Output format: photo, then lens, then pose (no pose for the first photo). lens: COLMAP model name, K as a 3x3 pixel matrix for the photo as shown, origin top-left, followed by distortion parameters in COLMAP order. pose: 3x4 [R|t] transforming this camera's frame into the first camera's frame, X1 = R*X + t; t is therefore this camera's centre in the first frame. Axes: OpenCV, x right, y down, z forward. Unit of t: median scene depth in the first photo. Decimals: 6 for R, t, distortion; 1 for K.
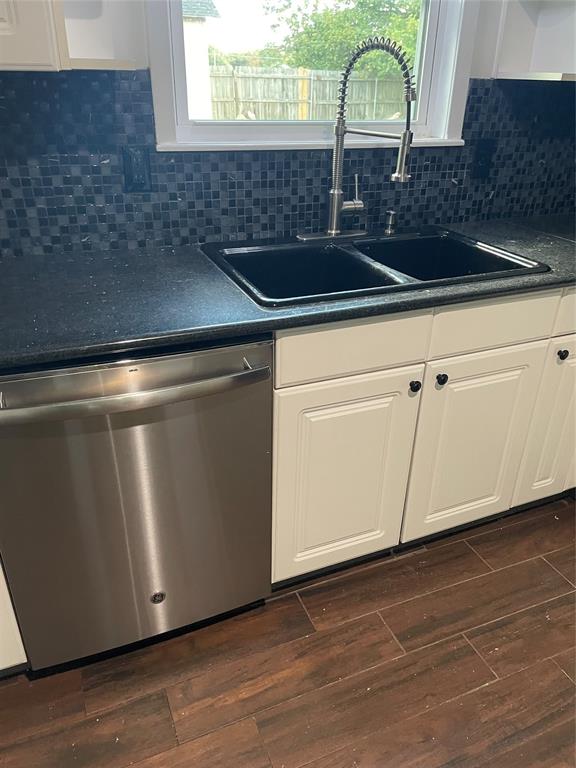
lens RADIAL K [[576.0, 0, 300.9], [0, 576.0, 388.9], [0, 0, 1]] dist [0.079573, -0.093862]
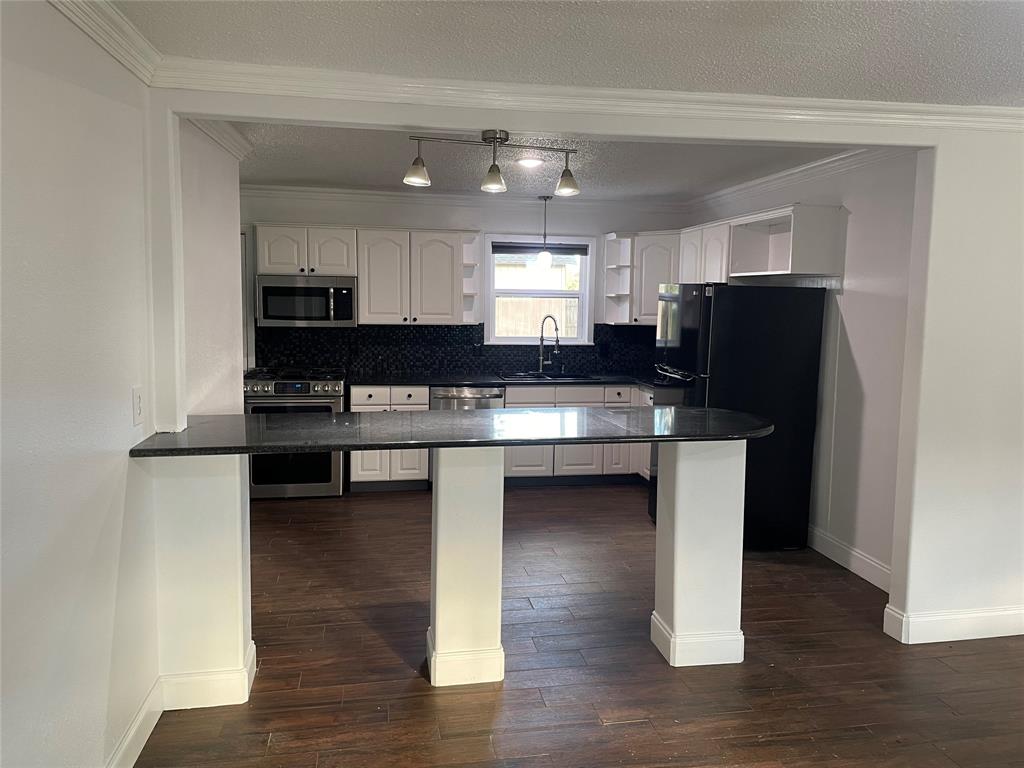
lens RADIAL K [[767.9, 0, 518.4], [0, 767.9, 376.3], [0, 0, 1]] dist [0.079573, -0.093862]
pose [[0.971862, 0.013157, -0.235181, 0.908477], [-0.101847, 0.923755, -0.369194, 1.258540], [0.212393, 0.382758, 0.899103, -2.622470]]
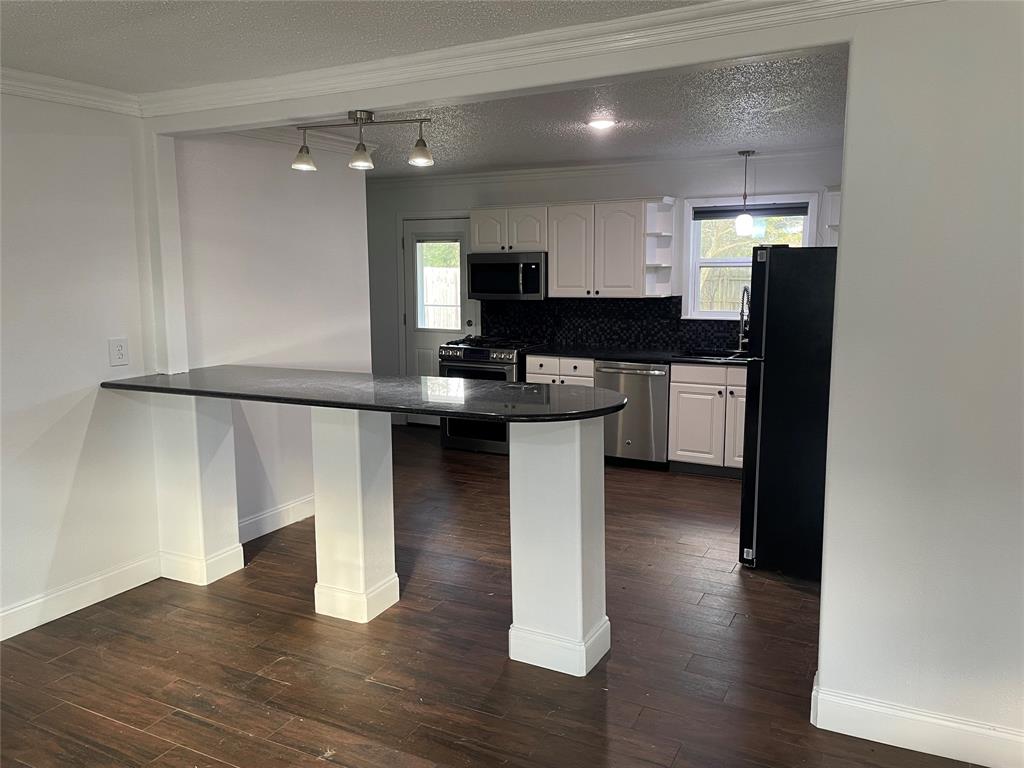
lens RADIAL K [[767.9, 0, 518.5], [0, 767.9, 380.4], [0, 0, 1]] dist [0.079573, -0.093862]
pose [[0.625534, 0.080708, -0.776011, 2.268604], [-0.345997, 0.920176, -0.183202, 0.882278], [0.699281, 0.383097, 0.603526, -1.826172]]
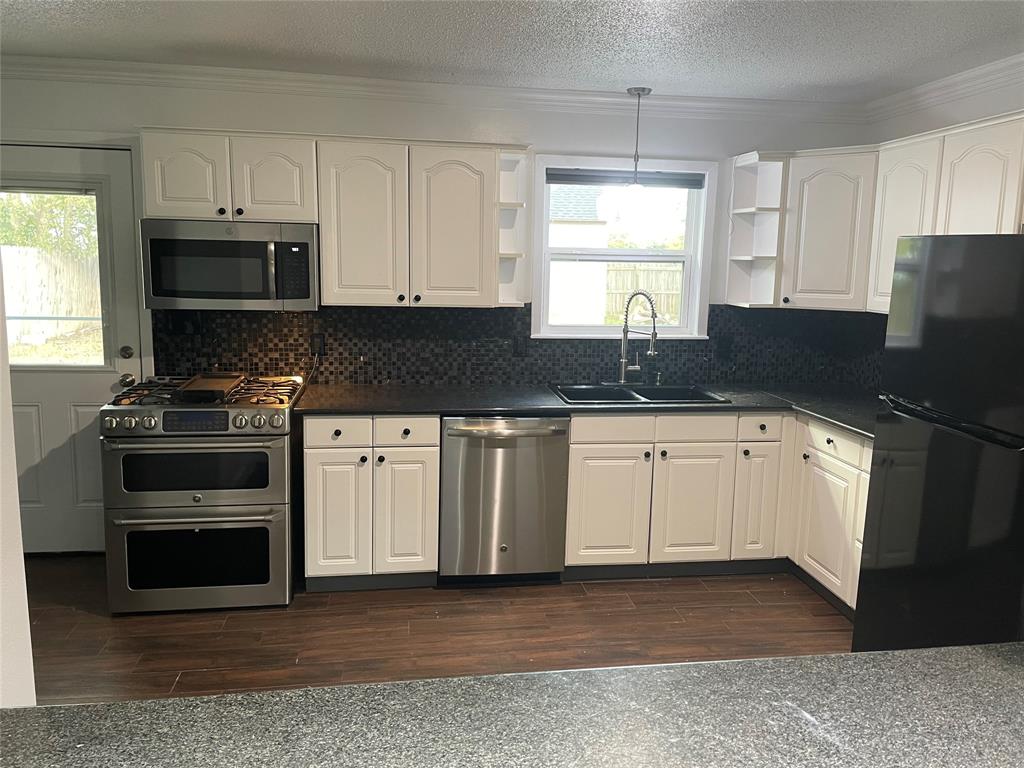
lens RADIAL K [[767.9, 0, 518.3], [0, 767.9, 374.2], [0, 0, 1]] dist [0.079573, -0.093862]
pose [[0.964587, 0.034225, -0.261534, 0.390072], [-0.121007, 0.938464, -0.323486, 0.543995], [0.234369, 0.343677, 0.909372, -1.311297]]
